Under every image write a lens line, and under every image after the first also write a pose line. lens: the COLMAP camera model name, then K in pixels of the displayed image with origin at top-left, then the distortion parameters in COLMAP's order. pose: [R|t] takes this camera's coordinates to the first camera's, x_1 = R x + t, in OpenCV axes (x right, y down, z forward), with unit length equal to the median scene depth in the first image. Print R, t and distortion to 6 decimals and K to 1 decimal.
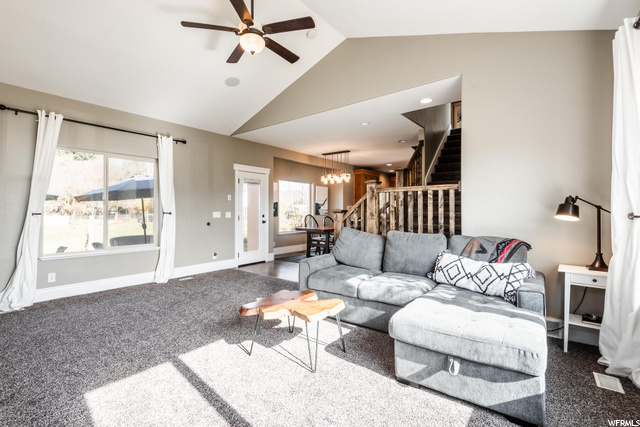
lens RADIAL K [[292.7, 0, 305.4], [0, 292.7, 215.3], [0, 0, 1]] dist [0.031337, -0.016426]
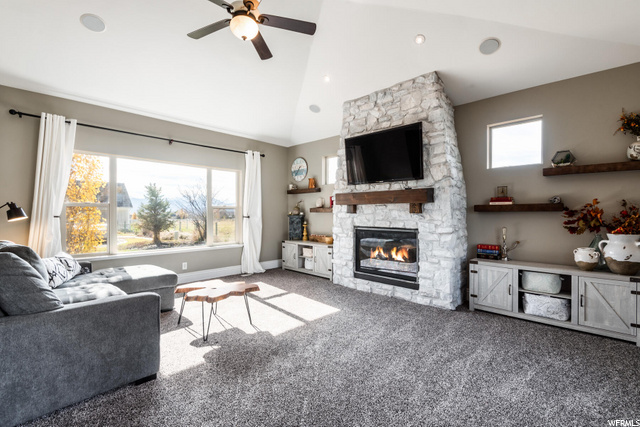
lens RADIAL K [[292.7, 0, 305.4], [0, 292.7, 215.3], [0, 0, 1]] dist [0.031337, -0.016426]
pose [[-0.994804, -0.000273, 0.101811, -0.513535], [0.001359, 0.999872, 0.015957, -0.027217], [-0.101803, 0.016012, -0.994676, 2.083847]]
